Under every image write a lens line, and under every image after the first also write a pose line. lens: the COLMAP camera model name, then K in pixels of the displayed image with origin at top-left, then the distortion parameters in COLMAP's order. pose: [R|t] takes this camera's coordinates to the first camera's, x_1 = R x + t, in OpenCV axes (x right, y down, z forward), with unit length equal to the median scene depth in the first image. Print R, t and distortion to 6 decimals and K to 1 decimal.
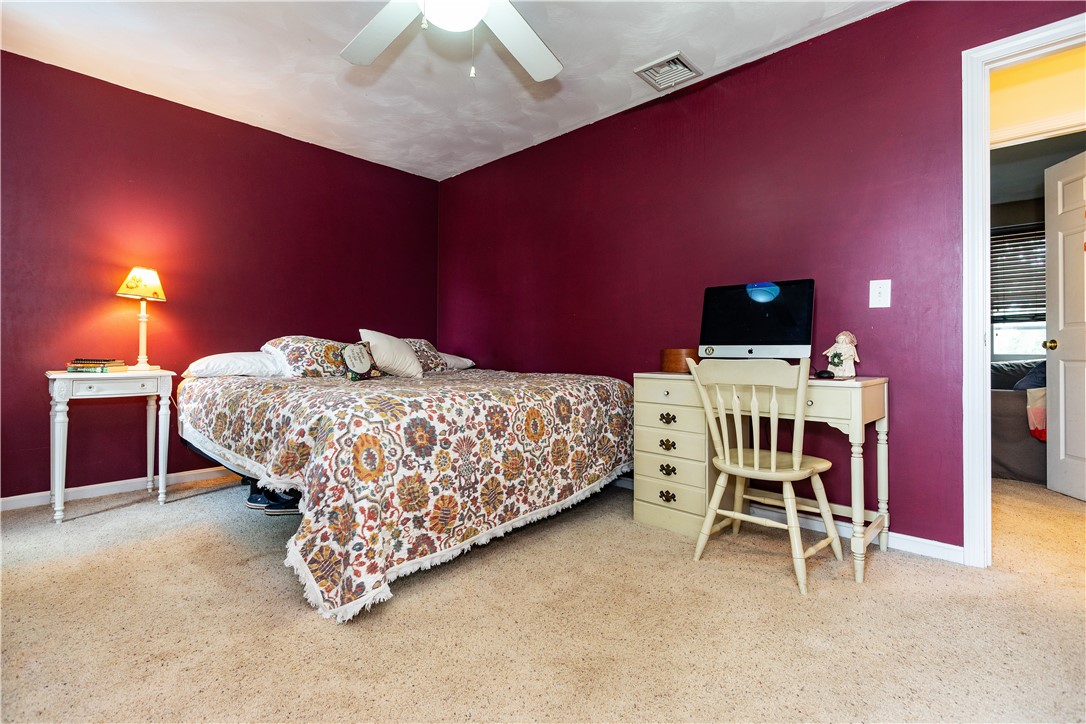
lens RADIAL K [[492.0, 0, 542.7], [0, 492.0, 355.7], [0, 0, 1]] dist [0.003143, 0.000374]
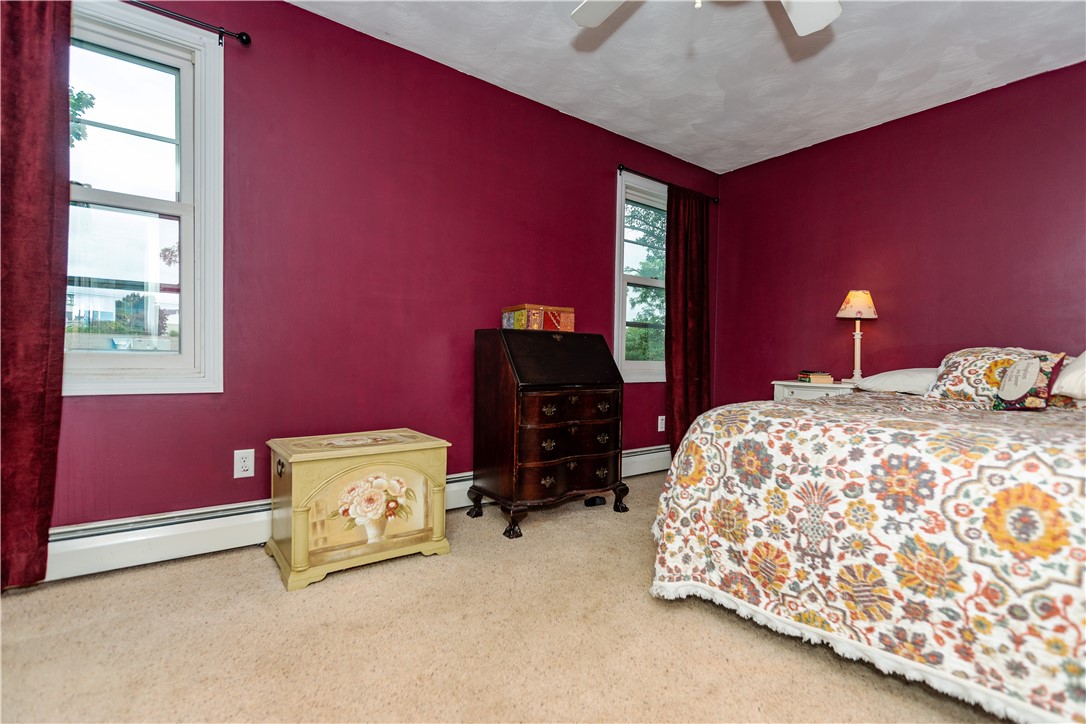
lens RADIAL K [[492.0, 0, 542.6], [0, 492.0, 356.9], [0, 0, 1]] dist [0.003143, 0.000374]
pose [[-0.141126, 0.007746, -0.989961, 0.615719], [-0.007857, 0.999929, 0.008944, -0.022355], [0.989960, 0.009041, -0.141056, 0.717768]]
